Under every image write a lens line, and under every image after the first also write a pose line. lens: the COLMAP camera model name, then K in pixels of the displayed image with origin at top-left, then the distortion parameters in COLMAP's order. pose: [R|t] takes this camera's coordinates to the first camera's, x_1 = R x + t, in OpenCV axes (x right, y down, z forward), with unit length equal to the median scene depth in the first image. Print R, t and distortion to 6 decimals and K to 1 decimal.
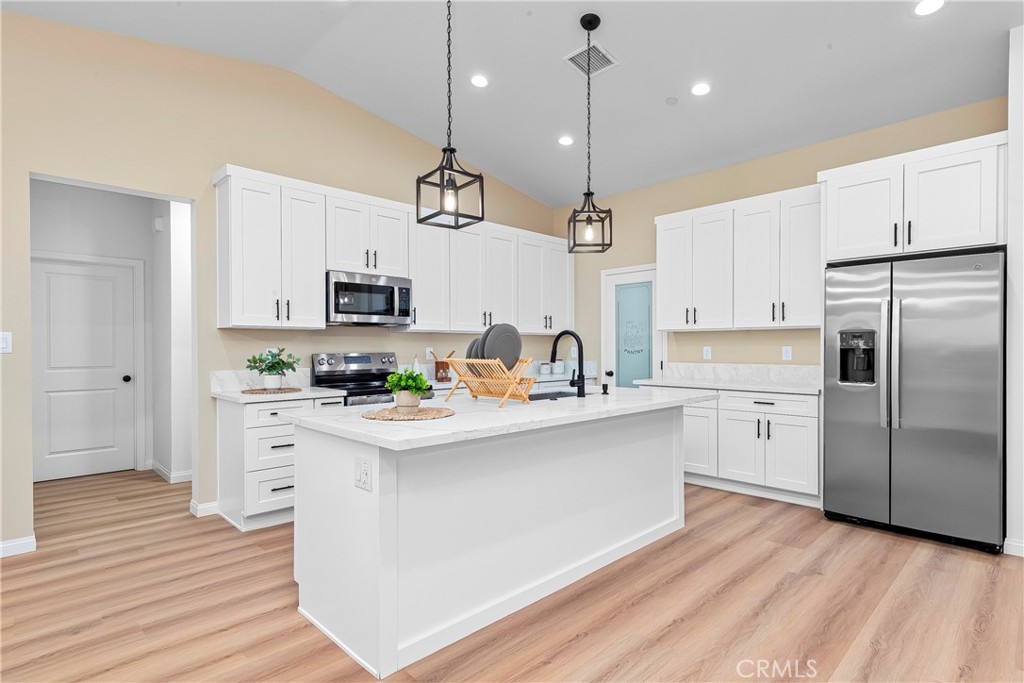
lens RADIAL K [[521.9, 0, 516.4], [0, 521.9, 351.2], [0, 0, 1]] dist [0.010246, -0.000415]
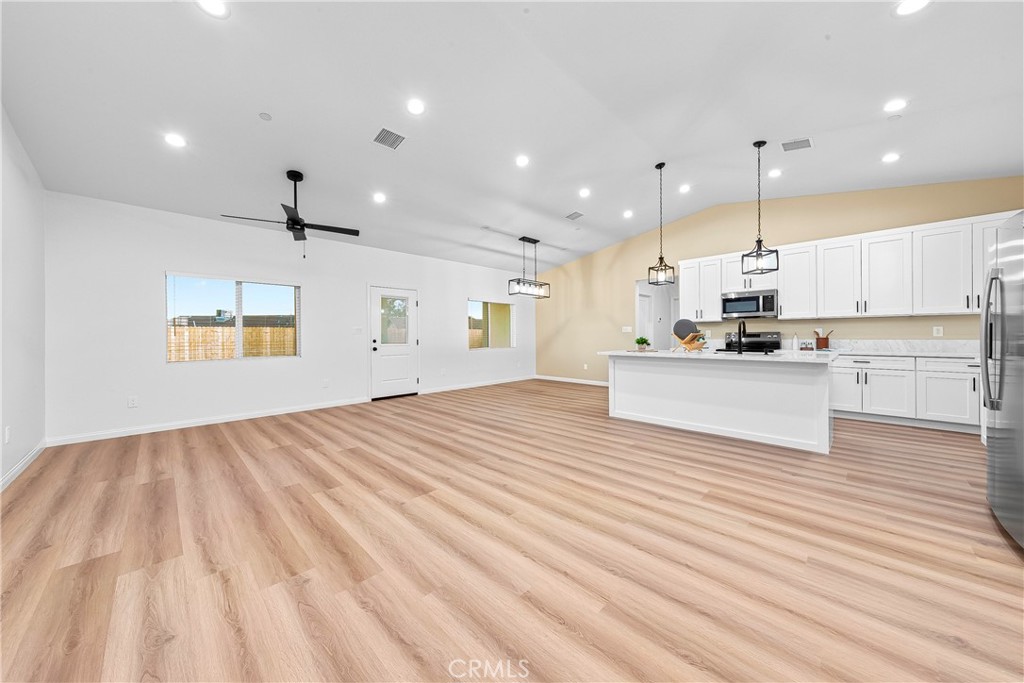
lens RADIAL K [[353.9, 0, 512.2], [0, 353.9, 337.1], [0, 0, 1]] dist [-0.000018, -0.000018]
pose [[0.007362, 0.007350, -0.999946, 1.145343], [0.000562, 0.999973, 0.007355, 0.013225], [0.999973, -0.000616, 0.007358, 0.133441]]
